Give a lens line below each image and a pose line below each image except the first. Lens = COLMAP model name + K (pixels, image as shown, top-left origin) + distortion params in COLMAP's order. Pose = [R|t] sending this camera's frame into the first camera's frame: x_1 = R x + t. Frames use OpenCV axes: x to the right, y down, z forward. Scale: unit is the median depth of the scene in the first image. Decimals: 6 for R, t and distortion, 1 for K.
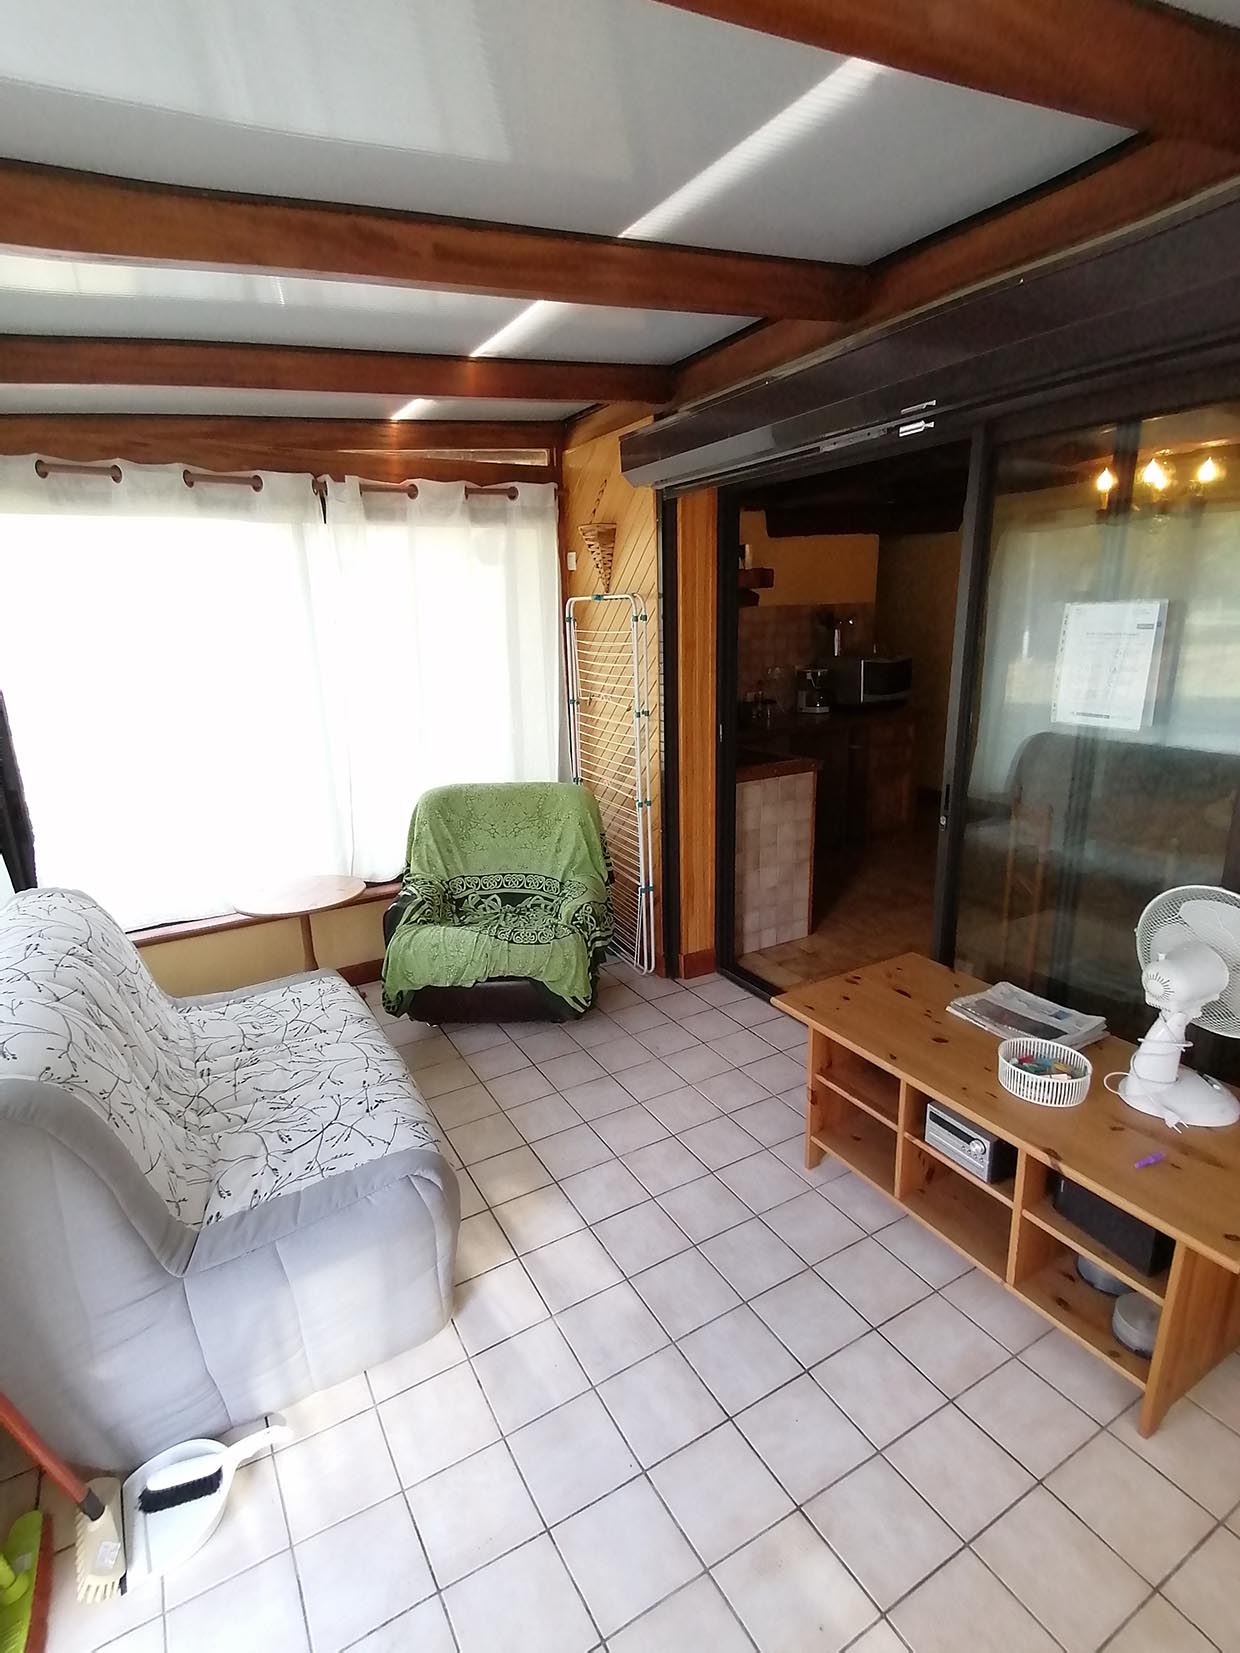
lens RADIAL K [[802.5, 0, 612.3], [0, 802.5, 835.8], [0, 0, 1]] dist [0.023472, -0.017860]
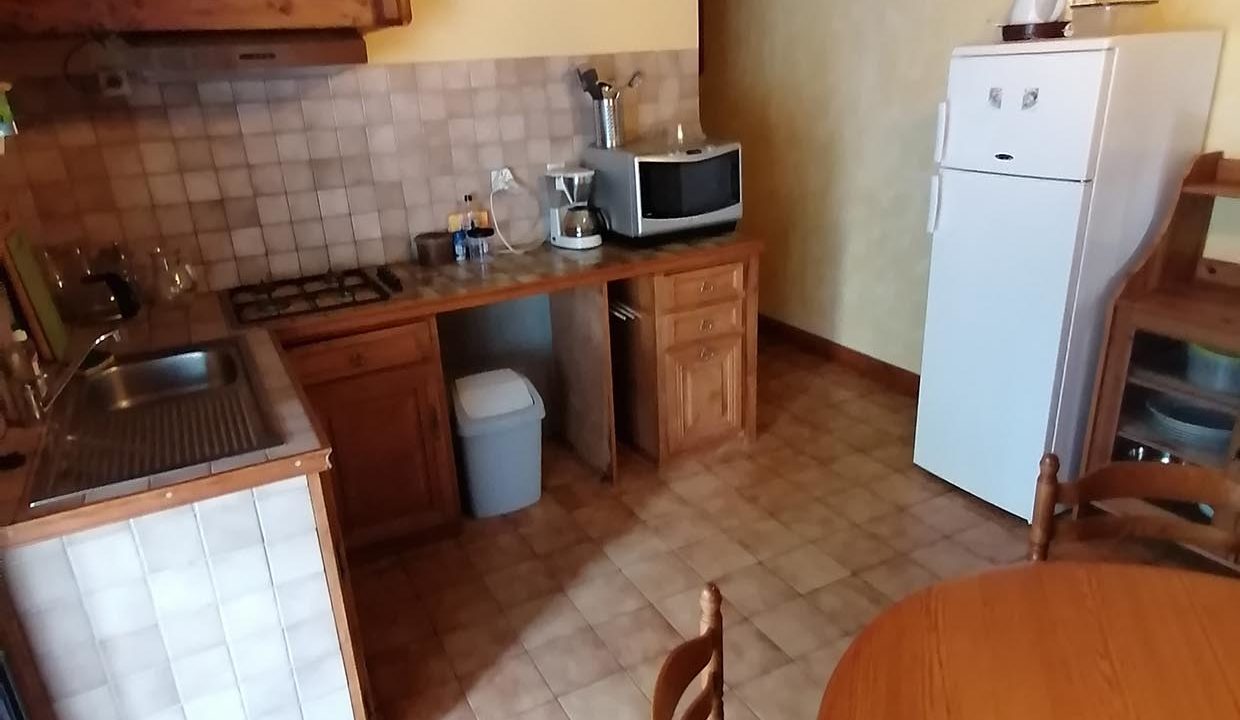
lens RADIAL K [[808.4, 0, 620.0], [0, 808.4, 360.0], [0, 0, 1]] dist [0.036281, 0.001051]
pose [[0.999440, -0.008922, -0.032252, 0.307503], [0.011892, 0.995587, 0.093085, -0.127584], [0.031279, -0.093417, 0.995136, 0.414464]]
